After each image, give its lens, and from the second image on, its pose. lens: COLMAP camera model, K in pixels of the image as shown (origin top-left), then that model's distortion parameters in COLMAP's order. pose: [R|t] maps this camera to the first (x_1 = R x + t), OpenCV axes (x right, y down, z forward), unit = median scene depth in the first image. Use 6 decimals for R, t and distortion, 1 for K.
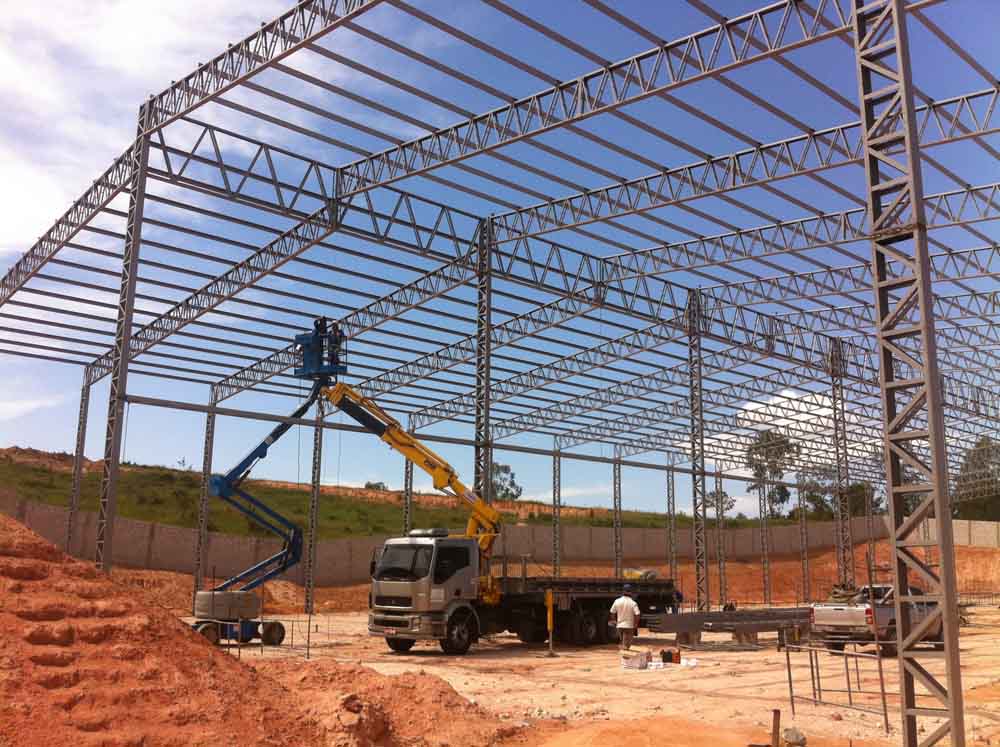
lens RADIAL K [[980.5, 0, 520.6], [0, 980.5, 355.4], [0, 0, 1]] dist [0.133092, -0.376337]
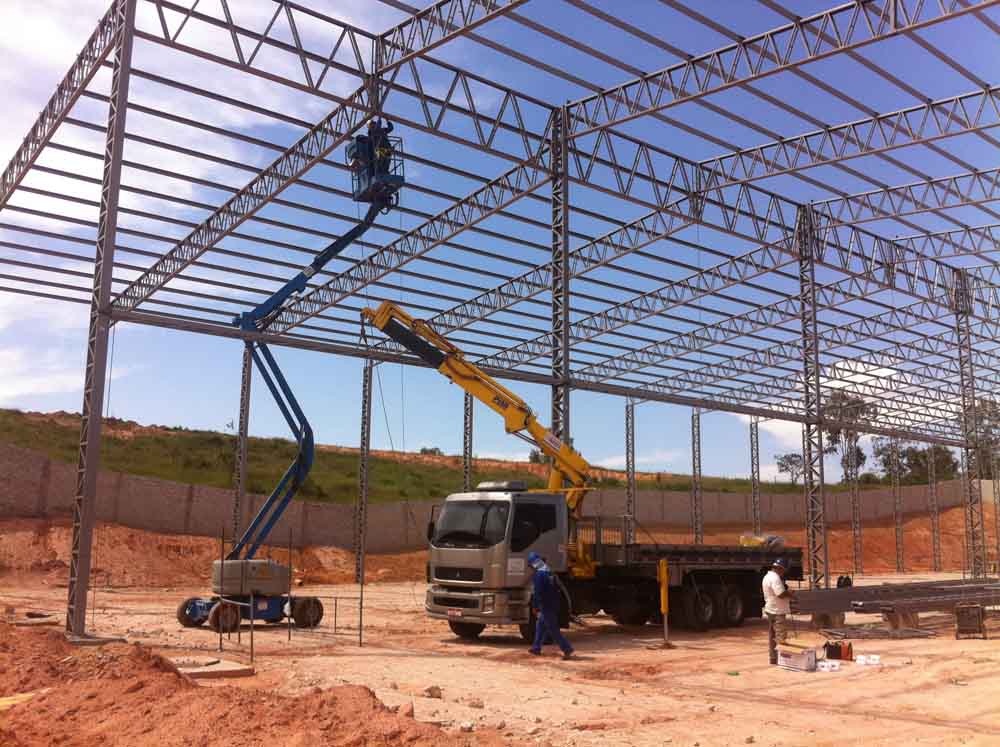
lens RADIAL K [[976.9, 0, 519.6], [0, 976.9, 384.2], [0, 0, 1]] dist [0.152783, -0.497662]
pose [[0.998509, -0.007274, -0.054095, -0.029646], [0.010481, 0.998188, 0.059246, 0.043779], [0.053566, -0.059724, 0.996777, 0.192929]]
